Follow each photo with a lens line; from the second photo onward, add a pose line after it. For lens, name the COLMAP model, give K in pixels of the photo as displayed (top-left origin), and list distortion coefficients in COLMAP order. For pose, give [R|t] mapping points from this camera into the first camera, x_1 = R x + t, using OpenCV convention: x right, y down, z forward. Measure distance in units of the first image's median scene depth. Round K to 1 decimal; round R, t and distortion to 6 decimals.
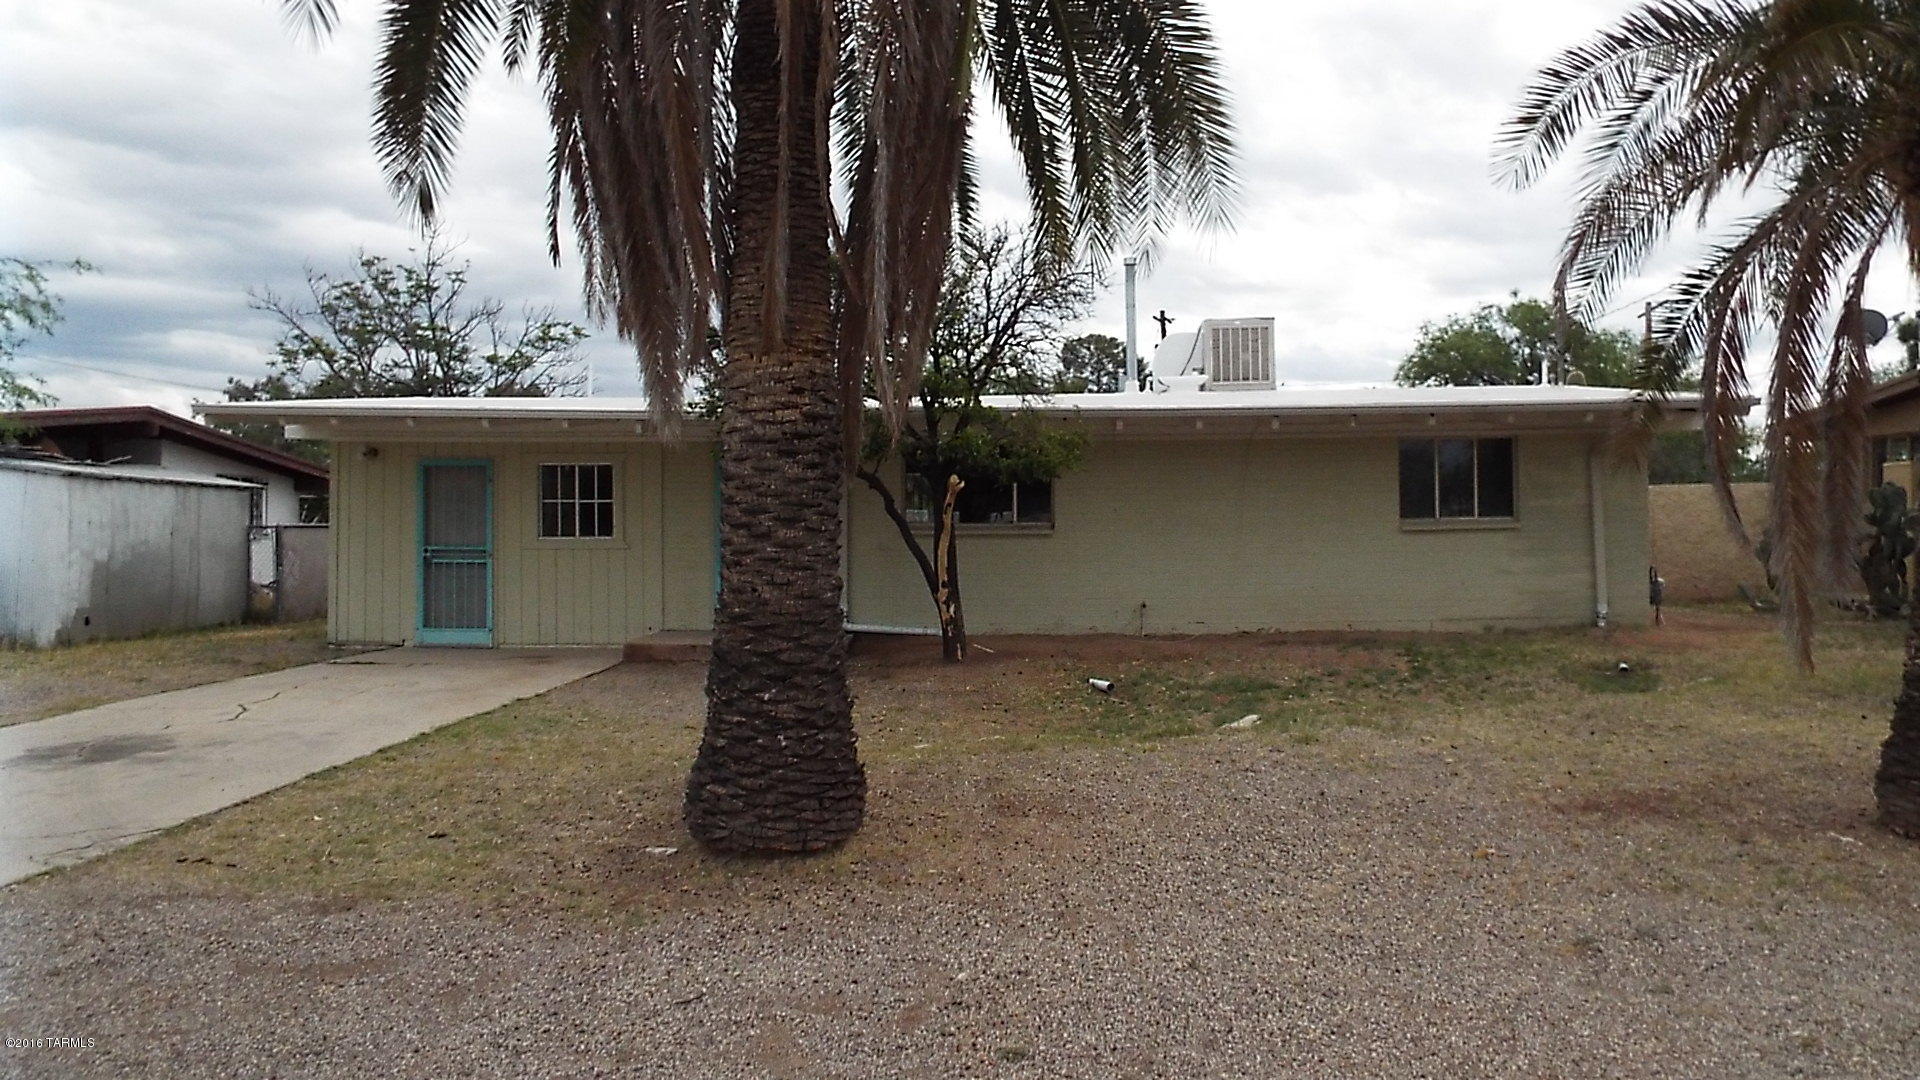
lens RADIAL K [[1390.3, 0, 957.3], [0, 1390.3, 523.1], [0, 0, 1]] dist [0.009531, 0.007091]
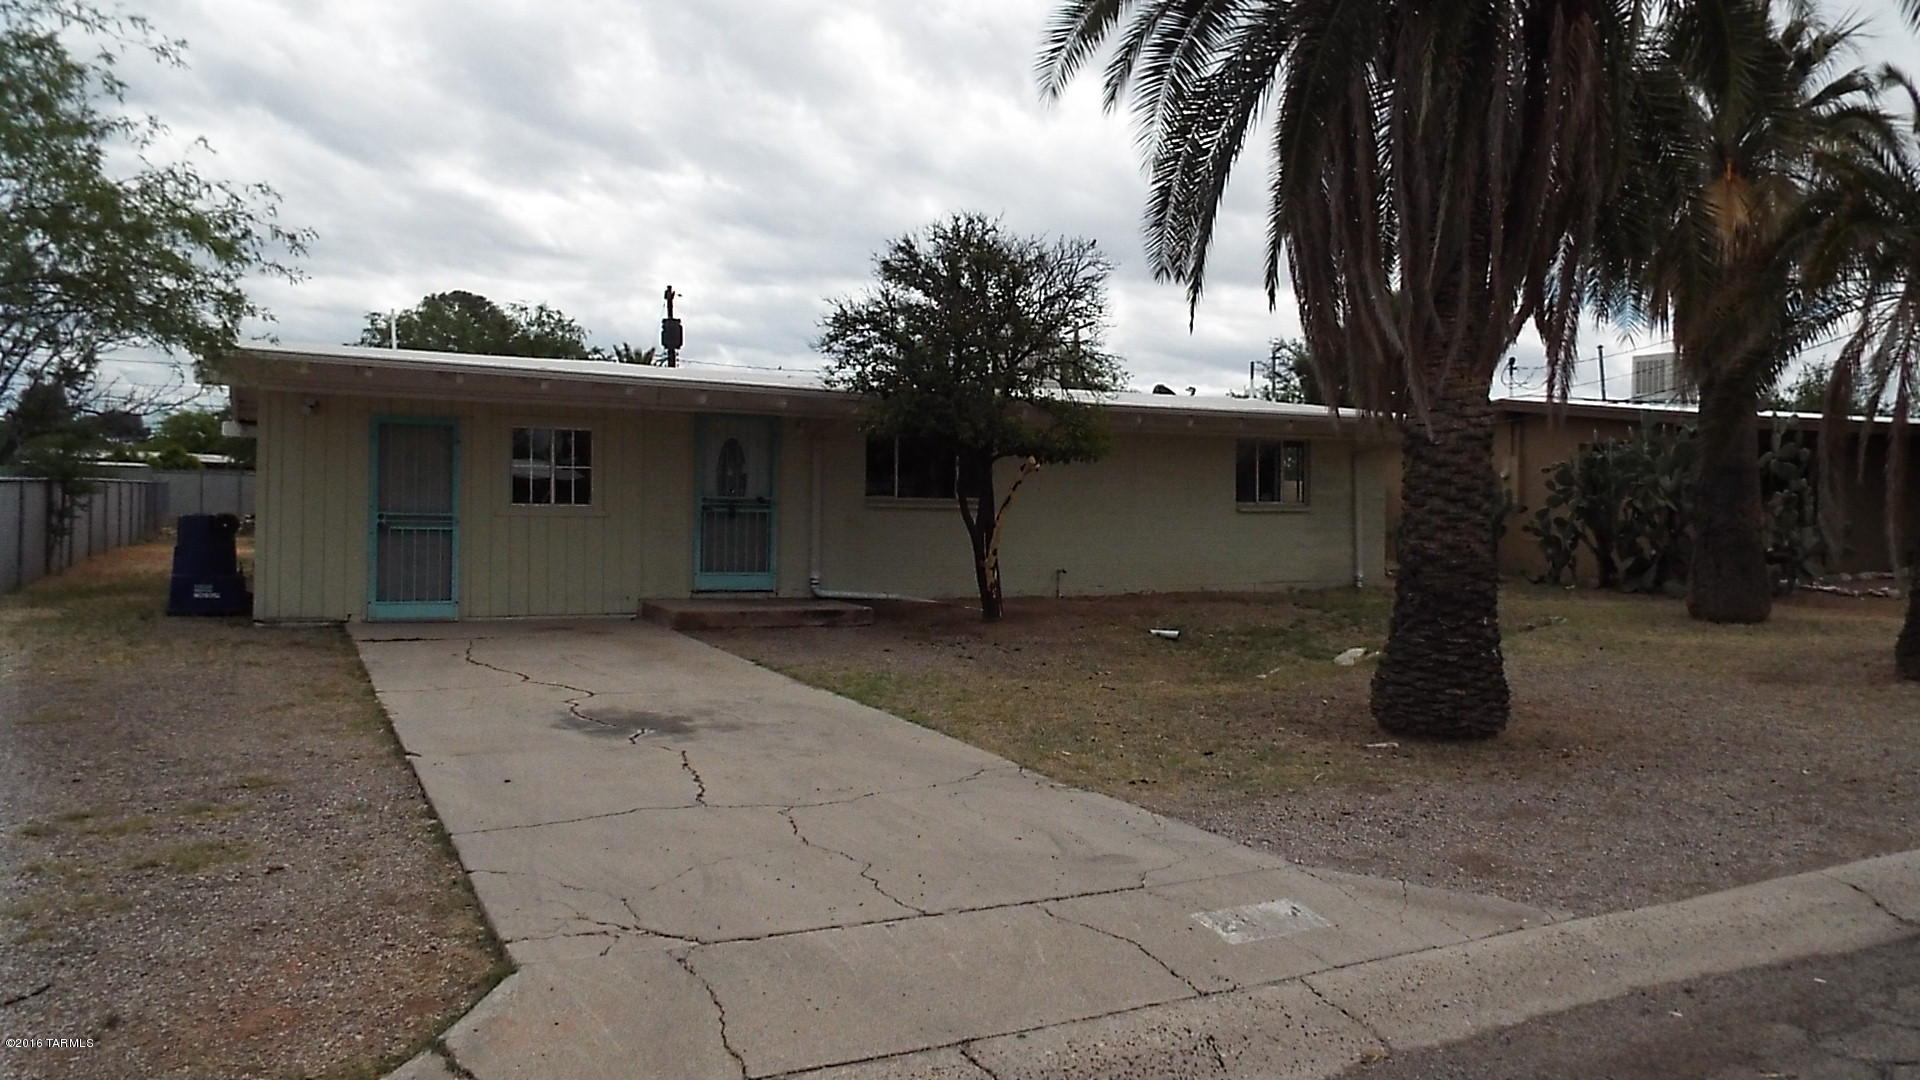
lens RADIAL K [[1418.1, 0, 960.5], [0, 1418.1, 506.9], [0, 0, 1]] dist [0.095642, 0.001727]
pose [[0.880670, 0.018265, 0.473378, -0.504563], [-0.019587, 0.999806, -0.002138, 0.008627], [-0.473325, -0.007389, 0.880857, -0.006398]]
